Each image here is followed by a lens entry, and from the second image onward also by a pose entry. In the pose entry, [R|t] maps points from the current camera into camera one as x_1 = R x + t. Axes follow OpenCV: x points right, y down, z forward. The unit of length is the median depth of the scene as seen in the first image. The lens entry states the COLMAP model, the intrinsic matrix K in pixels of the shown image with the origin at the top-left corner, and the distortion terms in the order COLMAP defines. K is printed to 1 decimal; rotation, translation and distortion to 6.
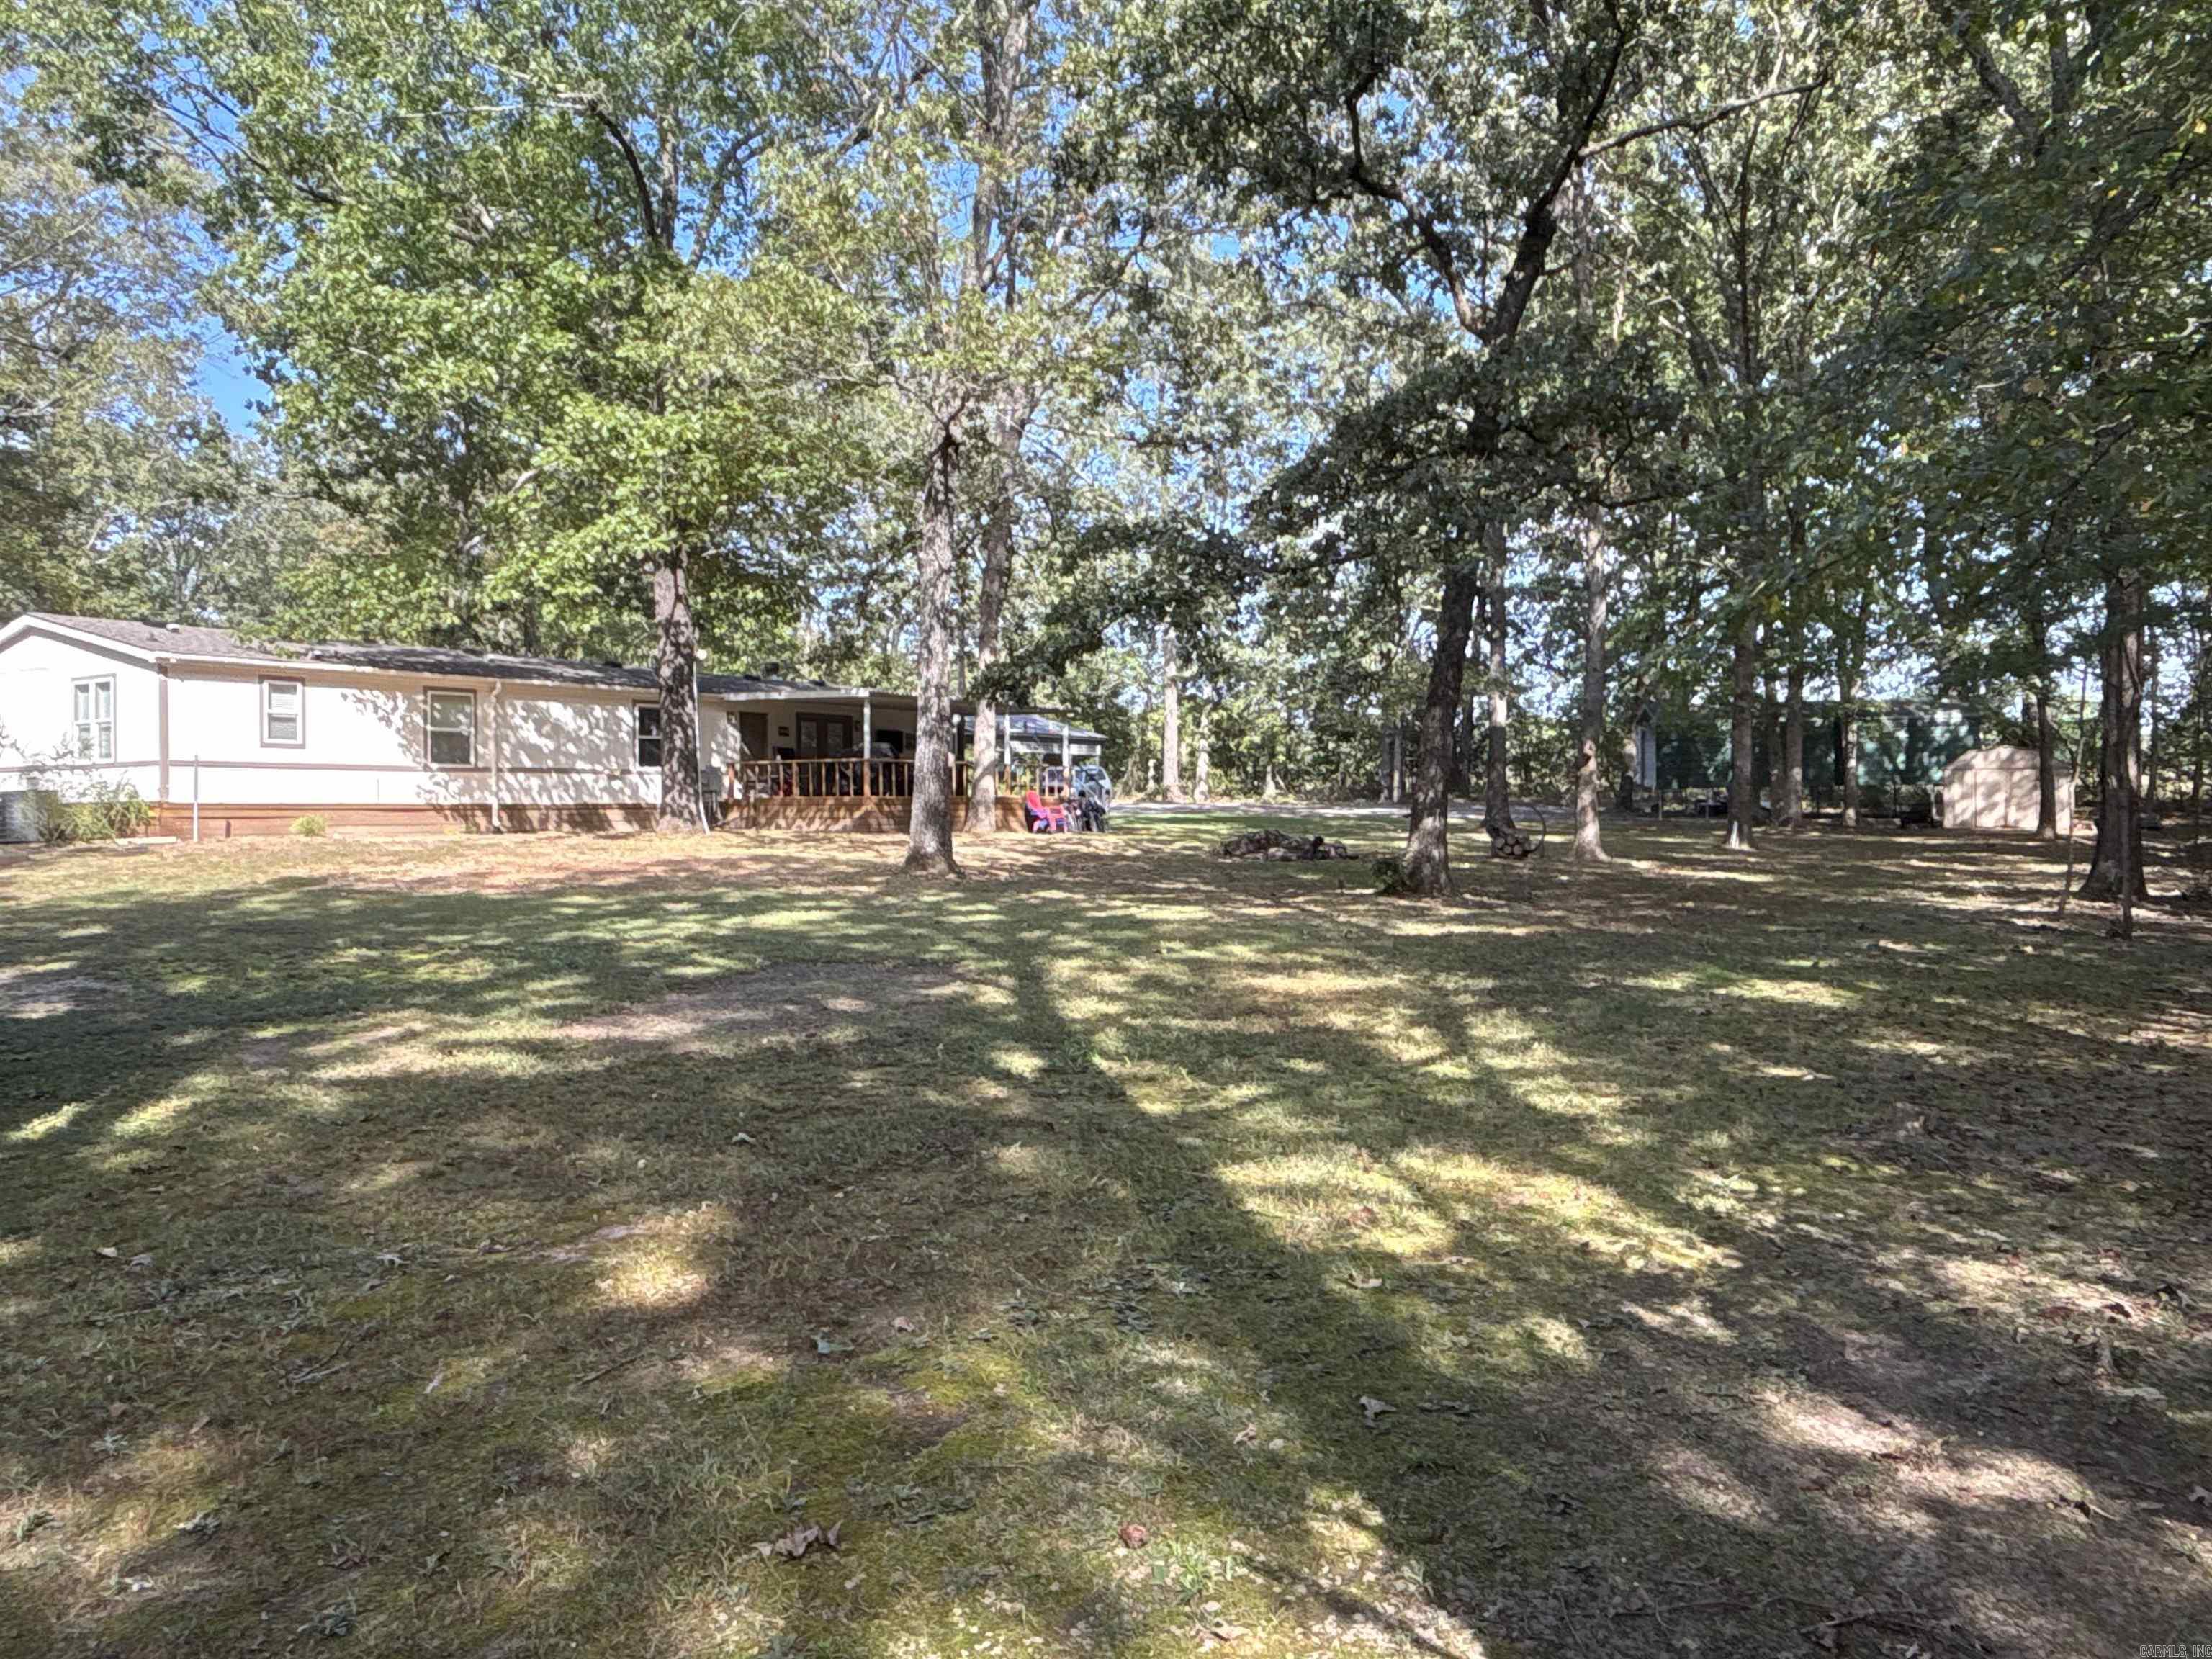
lens RADIAL K [[1555.1, 0, 1108.7], [0, 1555.1, 825.5], [0, 0, 1]] dist [0.000306, -0.000262]
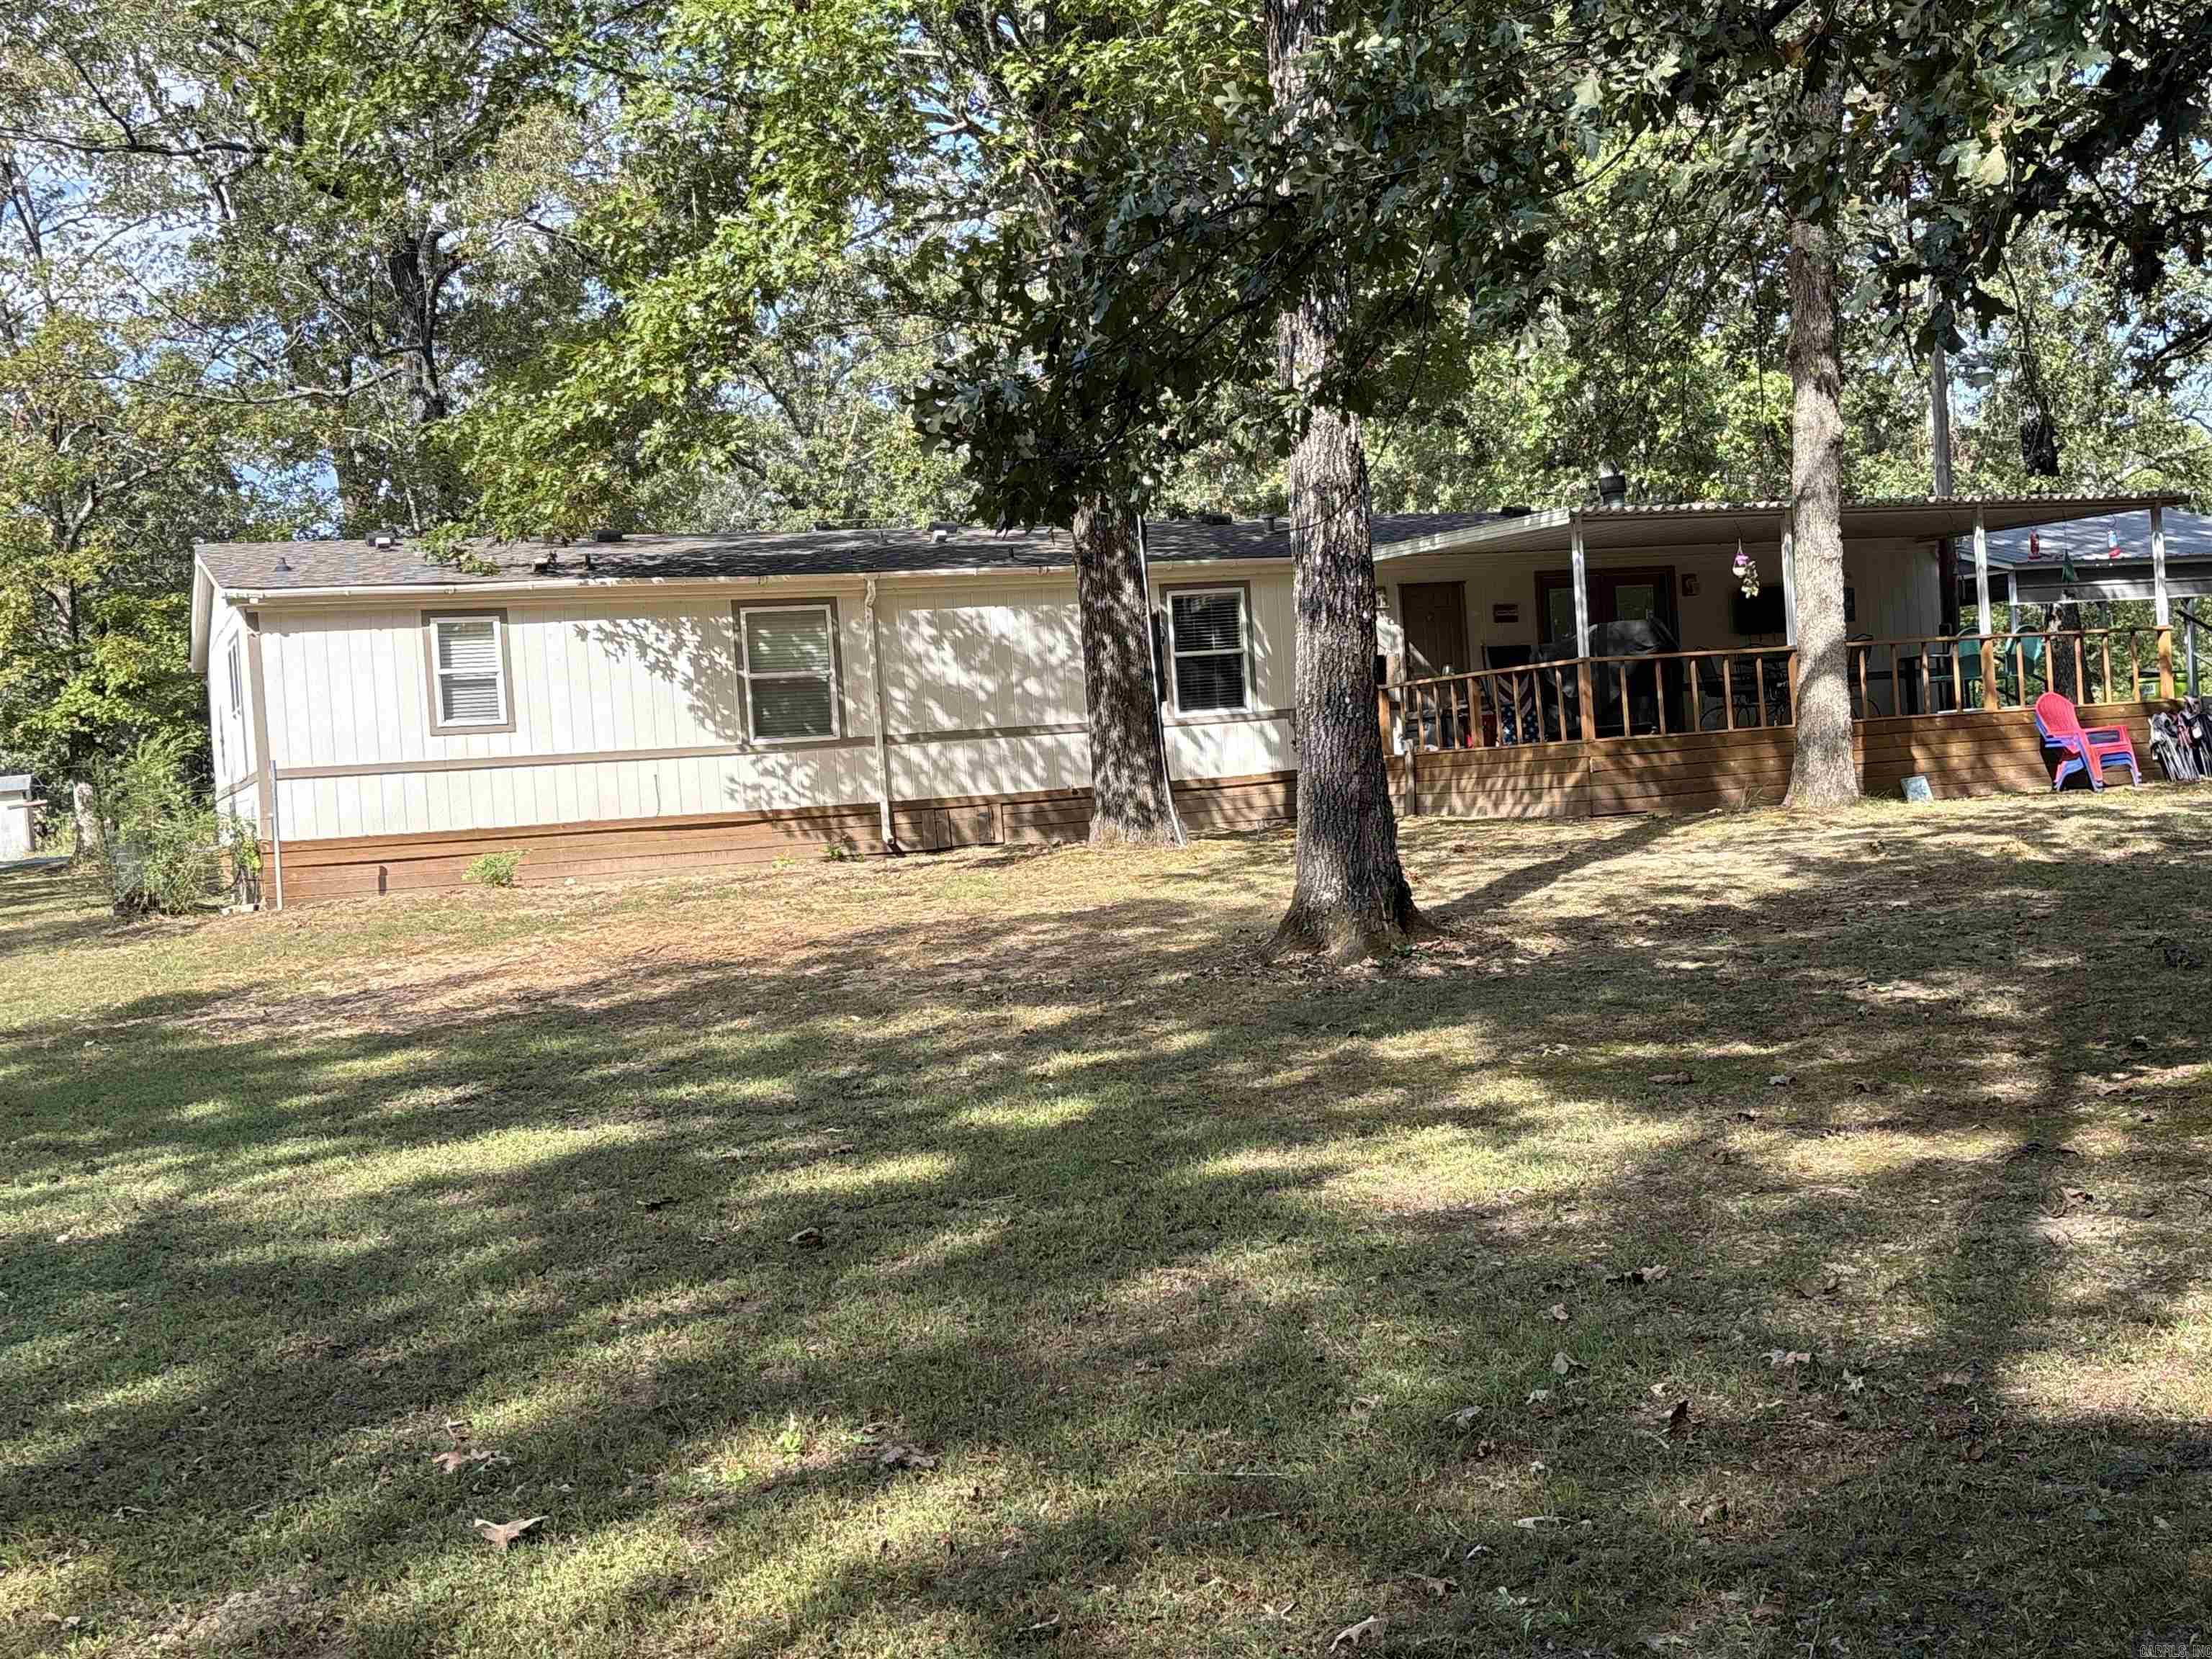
lens RADIAL K [[2320.6, 0, 1103.1], [0, 2320.6, 830.3], [0, 0, 1]] dist [0.078894, 0.000000]
pose [[0.817854, -0.038946, -0.574106, 0.137292], [0.058510, 0.998164, 0.015639, -0.012040], [0.572443, -0.046381, 0.818632, 0.371067]]
